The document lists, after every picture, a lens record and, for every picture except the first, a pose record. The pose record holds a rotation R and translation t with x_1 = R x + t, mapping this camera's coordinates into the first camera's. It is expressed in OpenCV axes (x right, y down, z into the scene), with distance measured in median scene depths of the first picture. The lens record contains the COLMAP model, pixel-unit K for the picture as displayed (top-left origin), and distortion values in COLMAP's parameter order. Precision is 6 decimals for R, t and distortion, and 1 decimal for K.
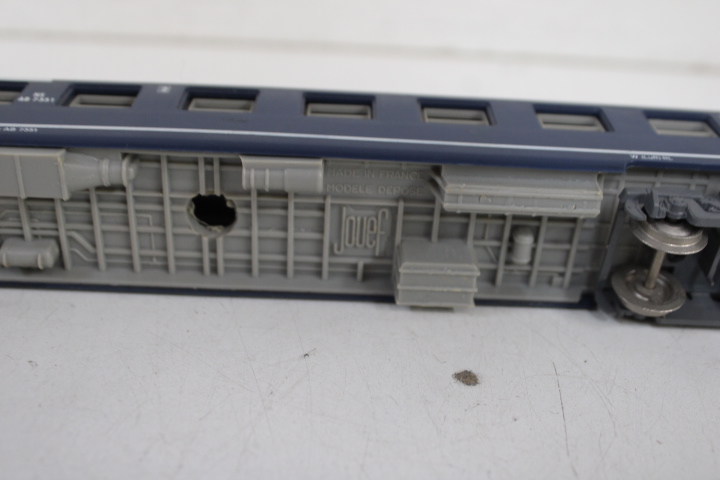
lens RADIAL K [[828.9, 0, 360.0], [0, 828.9, 240.0], [0, 0, 1]] dist [-0.099662, 0.004371]
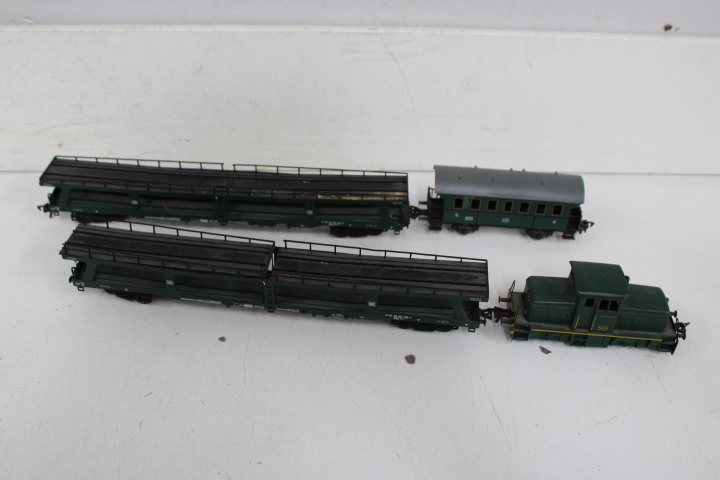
lens RADIAL K [[714.7, 0, 356.7], [0, 714.7, 240.4], [0, 0, 1]] dist [-0.128688, 0.129155]
pose [[0.998776, -0.042250, 0.025706, 0.582768], [0.038043, 0.988473, 0.146540, -0.606045], [-0.031602, -0.145383, 0.988871, -1.757461]]
